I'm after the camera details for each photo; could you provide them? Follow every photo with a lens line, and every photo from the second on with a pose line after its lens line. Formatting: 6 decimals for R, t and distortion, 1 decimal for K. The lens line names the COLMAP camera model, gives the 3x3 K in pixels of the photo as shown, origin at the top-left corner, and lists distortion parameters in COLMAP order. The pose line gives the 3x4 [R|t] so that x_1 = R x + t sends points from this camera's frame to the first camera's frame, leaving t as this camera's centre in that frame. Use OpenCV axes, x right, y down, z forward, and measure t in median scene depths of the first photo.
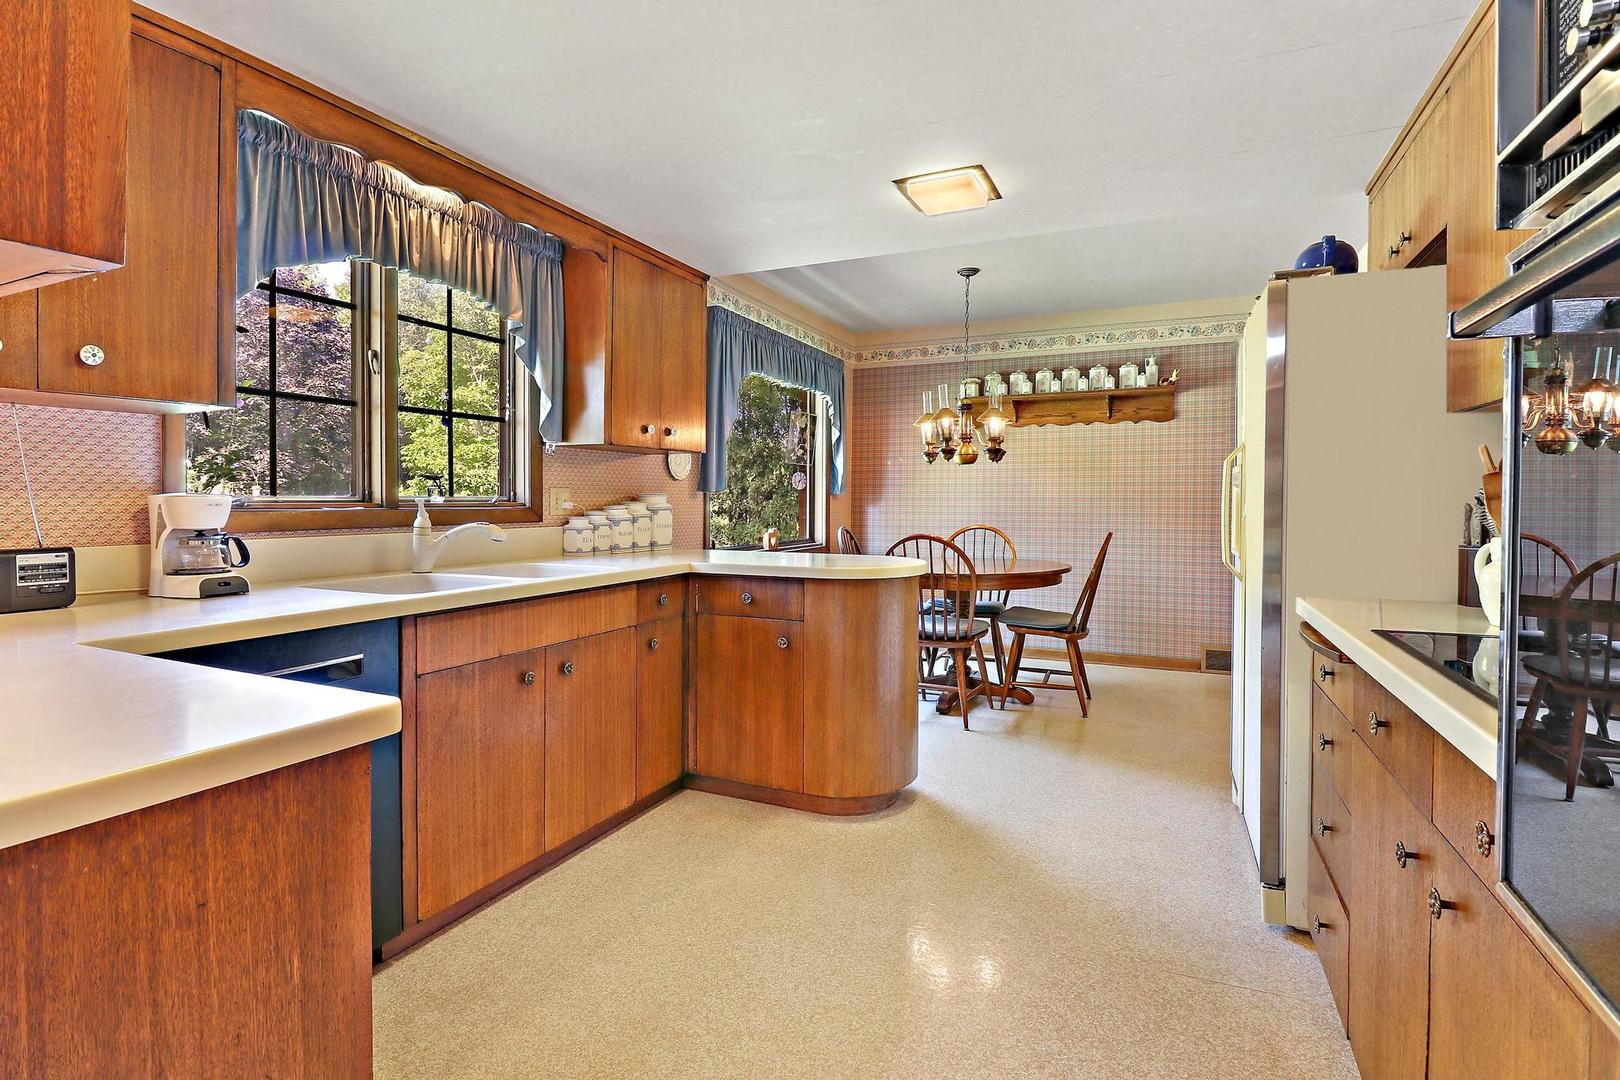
lens RADIAL K [[764.8, 0, 810.7], [0, 764.8, 529.8], [0, 0, 1]] dist [-0.013225, -0.001787]
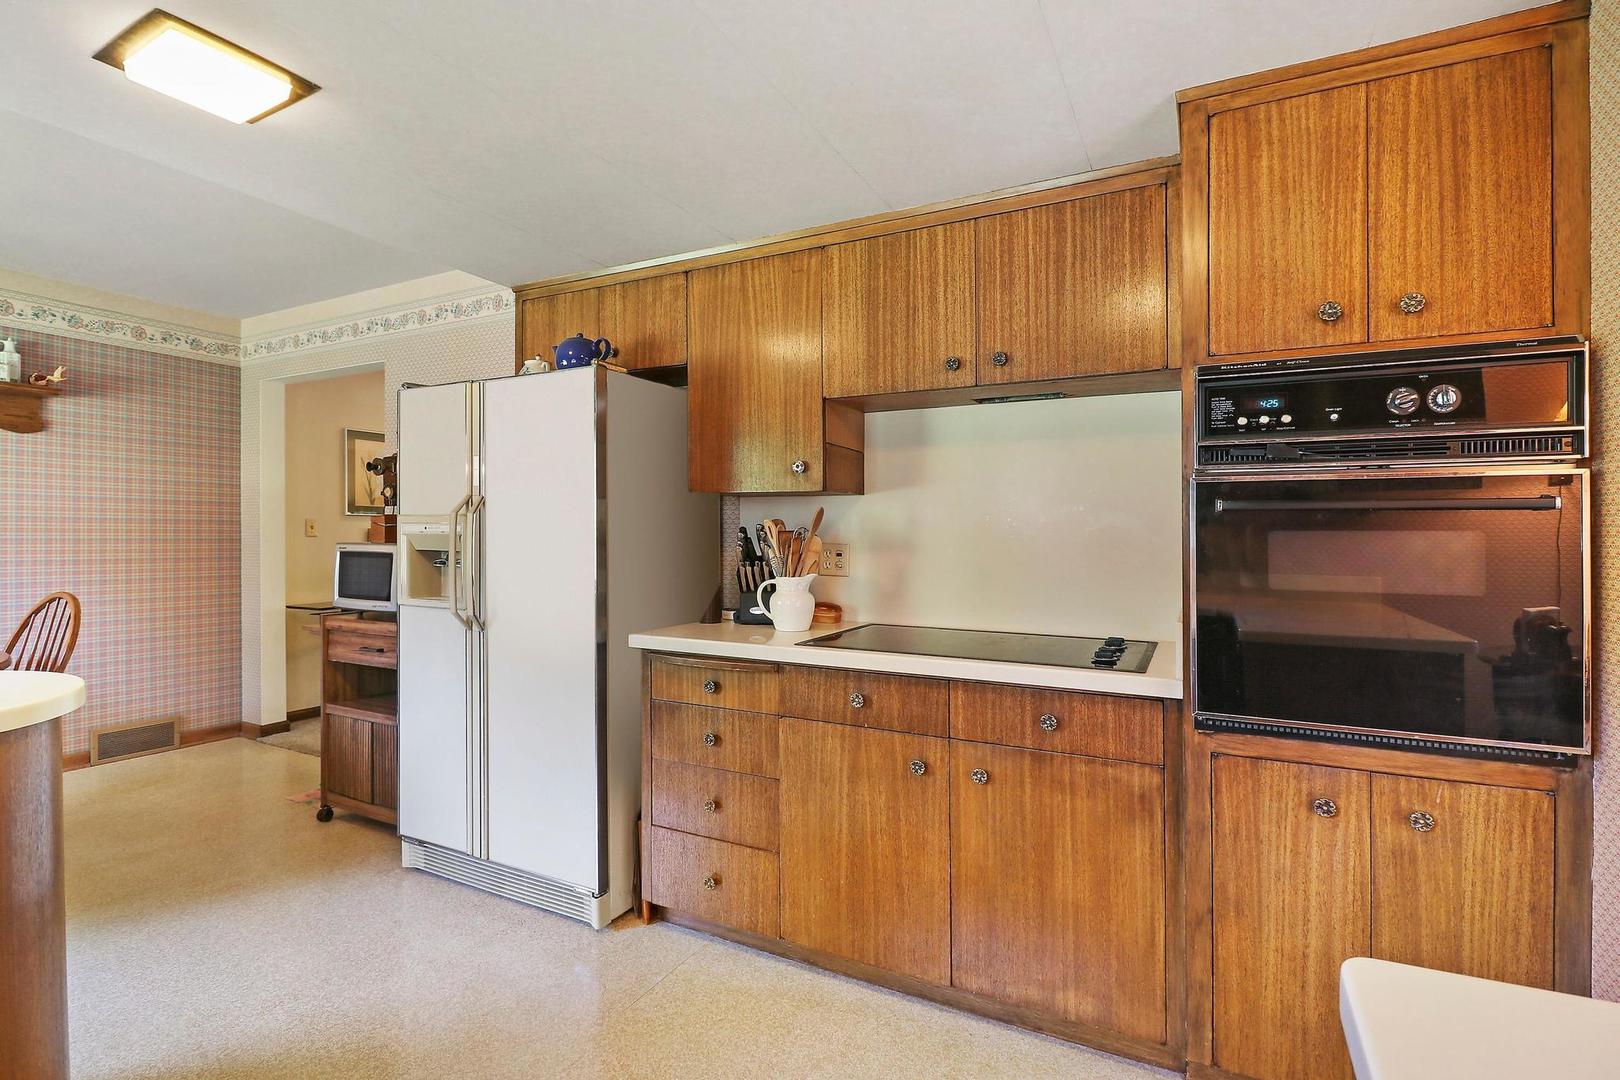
lens RADIAL K [[764.8, 0, 808.1], [0, 764.8, 529.1], [0, 0, 1]] dist [-0.013225, -0.001787]
pose [[0.024736, -0.003502, 0.999688, -0.229947], [0.022211, 0.999749, 0.002952, -0.037814], [-0.999447, 0.022131, 0.024808, 0.250029]]
